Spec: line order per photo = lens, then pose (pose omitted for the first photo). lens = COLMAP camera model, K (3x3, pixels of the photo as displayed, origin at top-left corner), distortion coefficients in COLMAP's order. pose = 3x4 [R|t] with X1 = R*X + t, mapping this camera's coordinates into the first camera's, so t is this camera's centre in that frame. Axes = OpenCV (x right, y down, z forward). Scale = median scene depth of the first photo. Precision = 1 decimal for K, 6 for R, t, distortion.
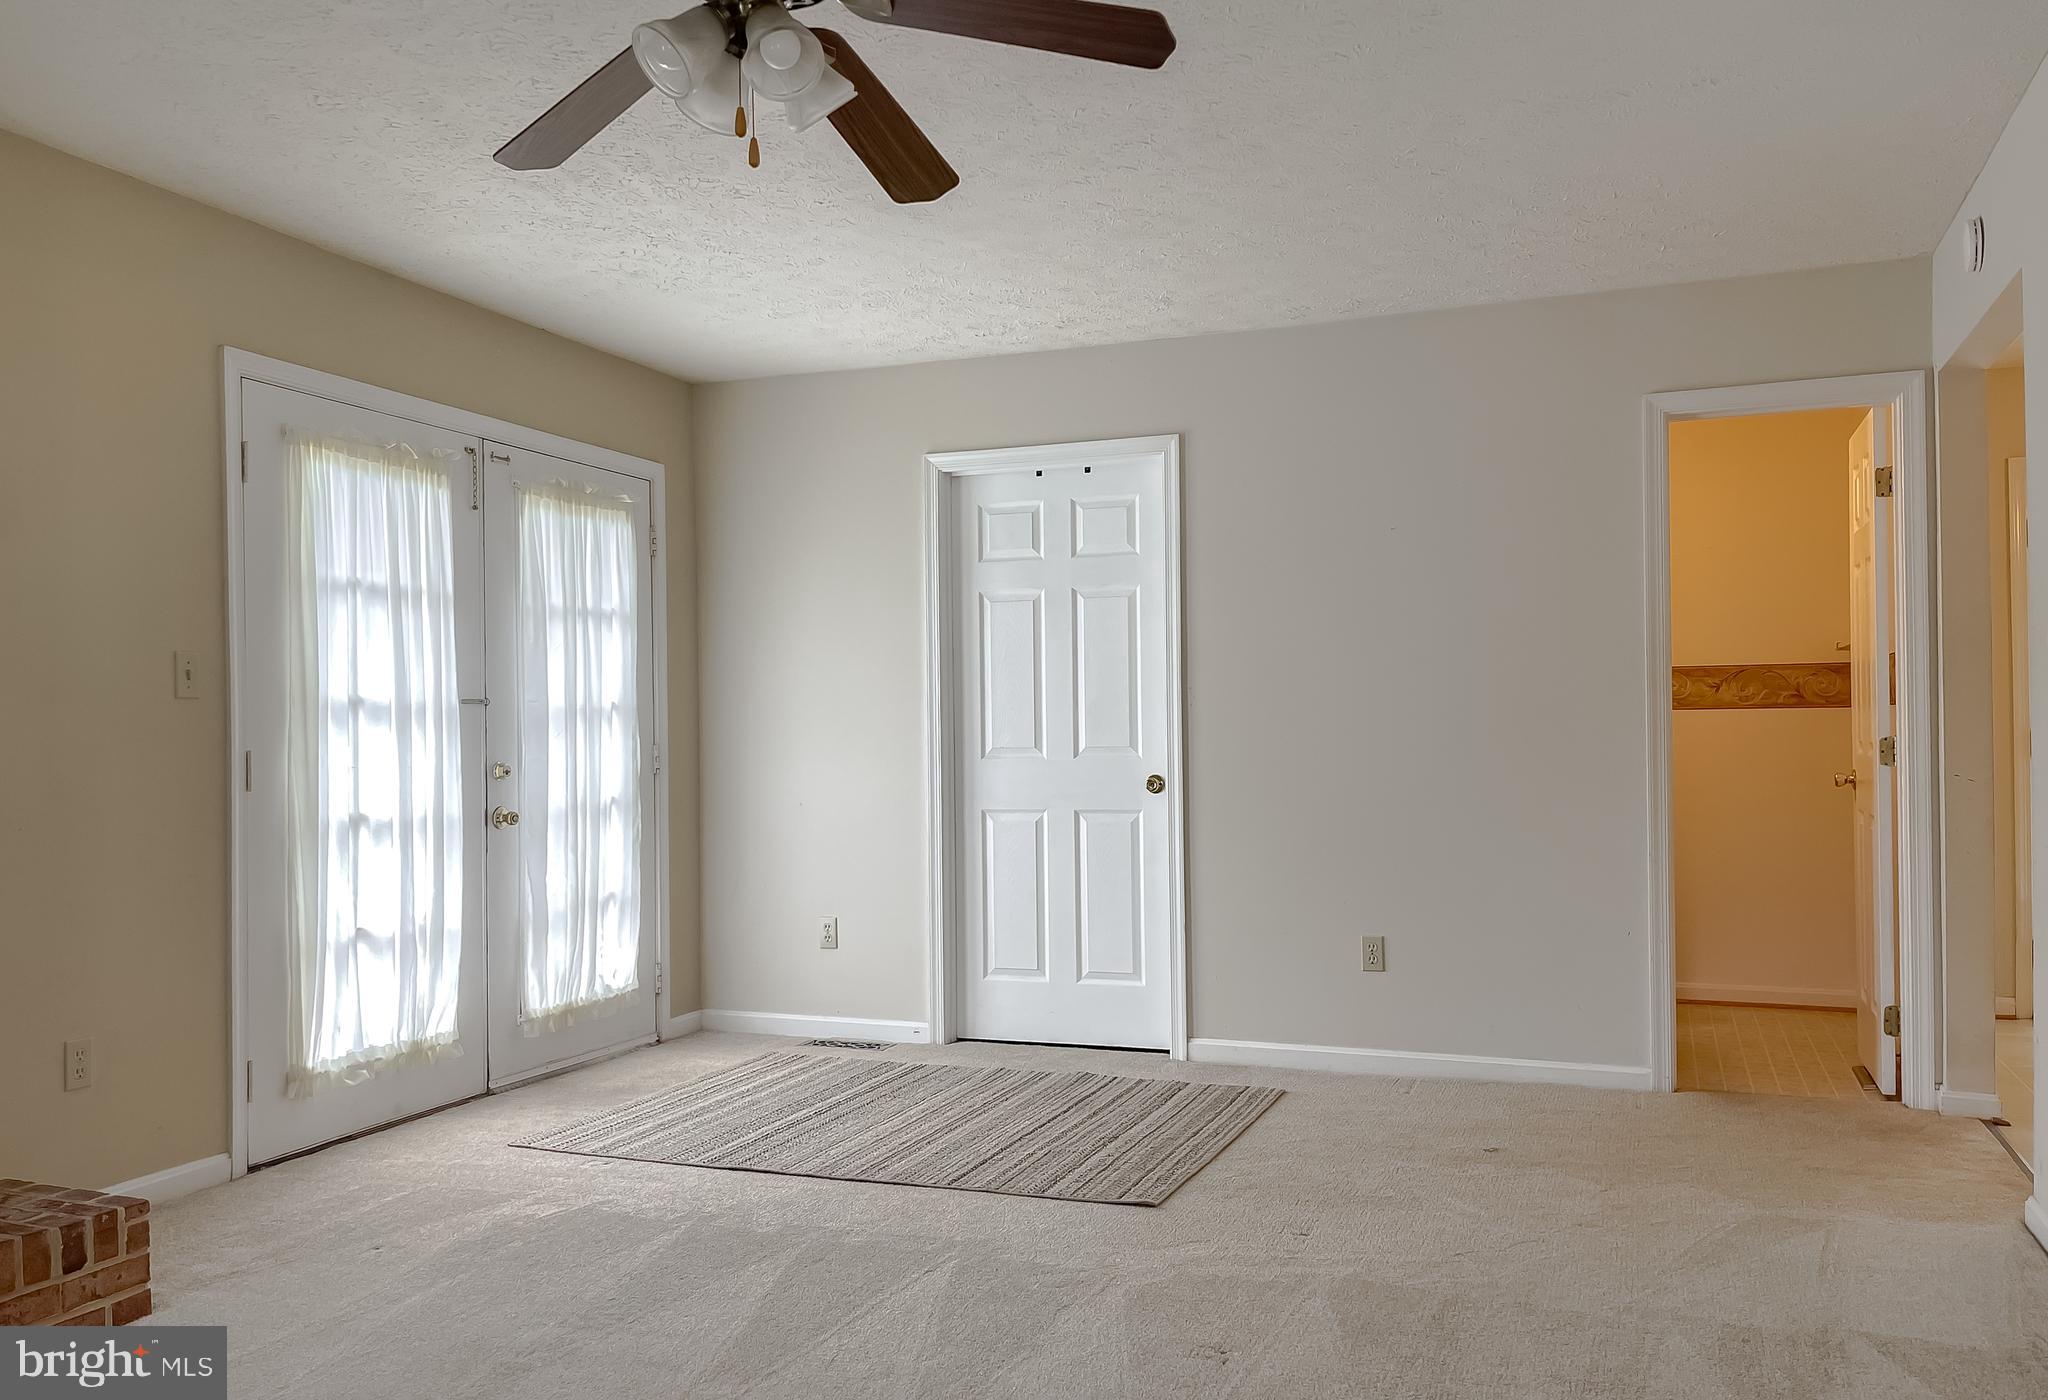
lens RADIAL K [[1646.9, 0, 1019.5], [0, 1646.9, 731.5], [0, 0, 1]] dist [0.051298, -0.064961]
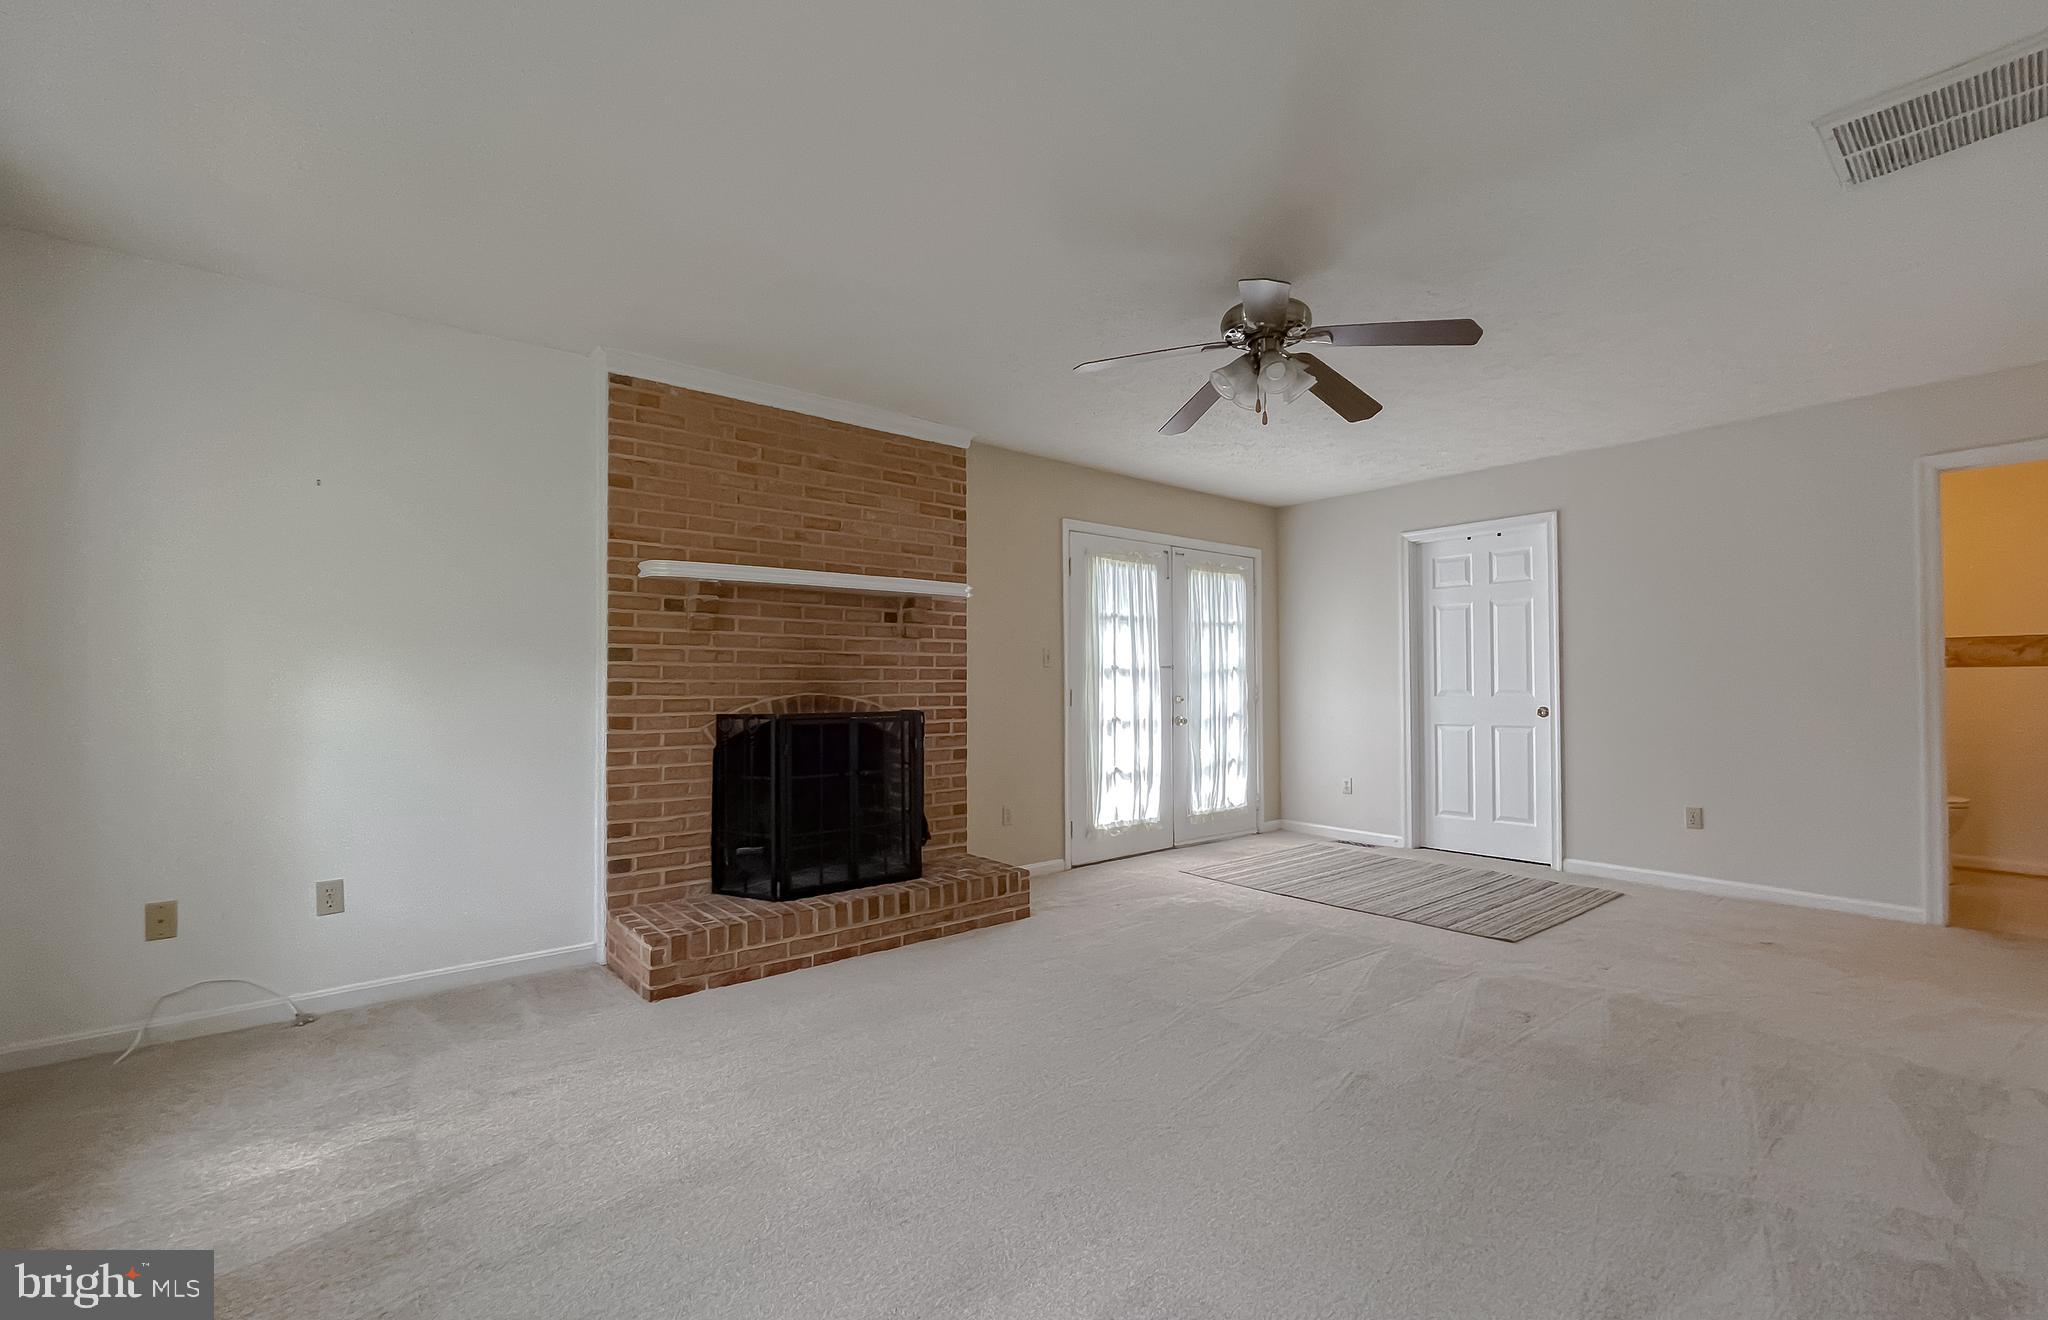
lens RADIAL K [[851.5, 0, 1023.6], [0, 851.5, 677.0], [0, 0, 1]] dist [-0.009861, -0.000206]
pose [[0.869682, 0.000933, -0.493612, 0.056038], [-0.001653, 0.999998, -0.001021, -0.003451], [0.493610, 0.001704, 0.869682, -0.063123]]
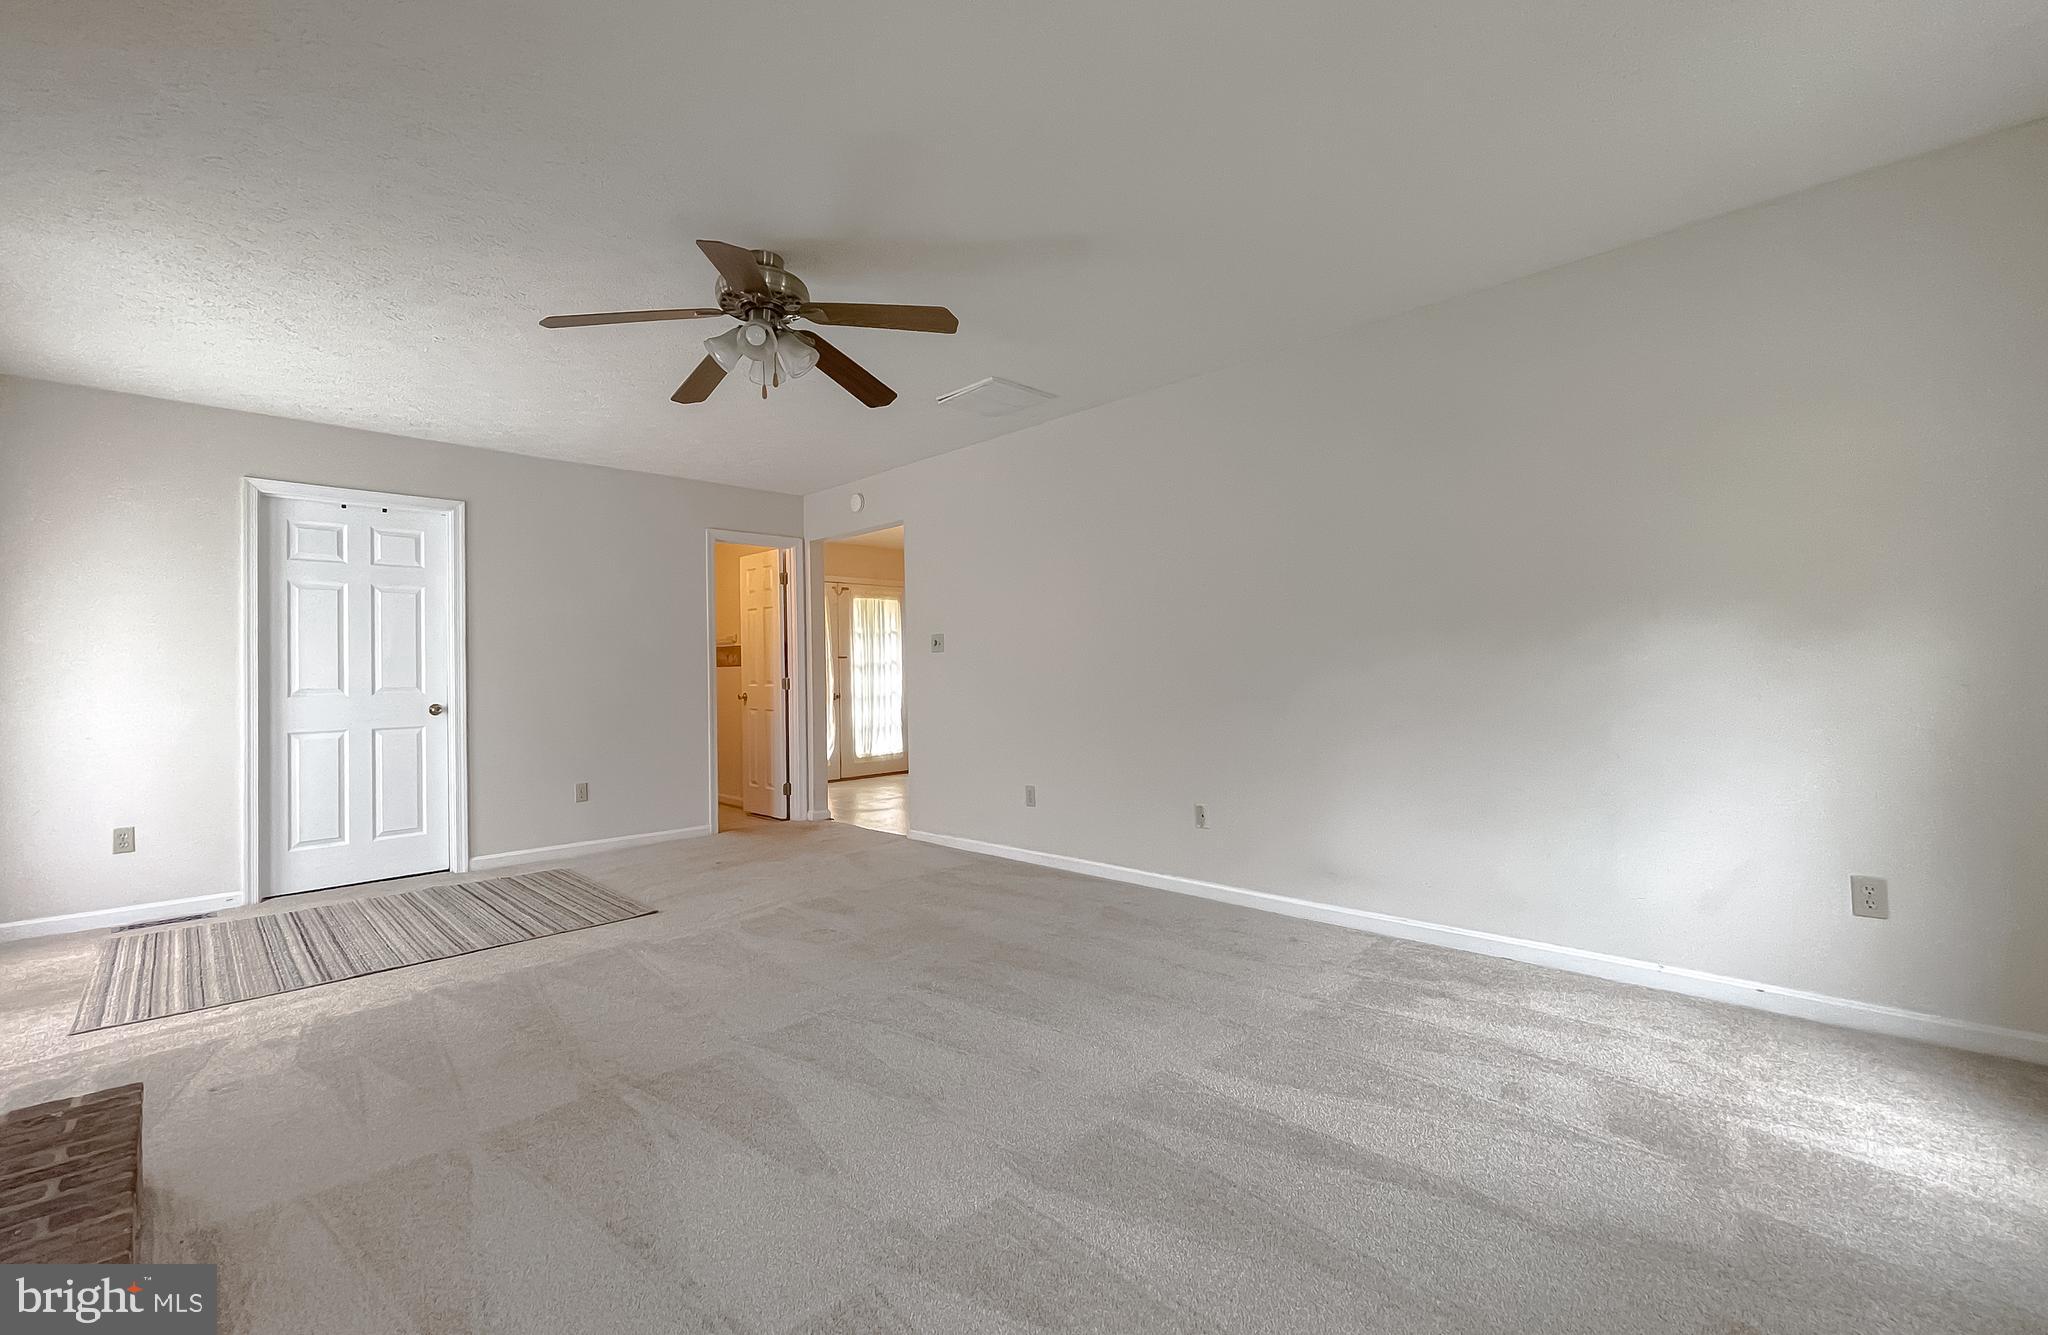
lens RADIAL K [[851.5, 0, 1030.2], [0, 851.5, 670.7], [0, 0, 1]] dist [-0.009861, -0.000206]
pose [[0.396374, 0.004735, 0.918077, -0.539563], [0.010902, 0.999892, -0.009864, 0.009563], [-0.918024, 0.013919, 0.396279, 0.143921]]
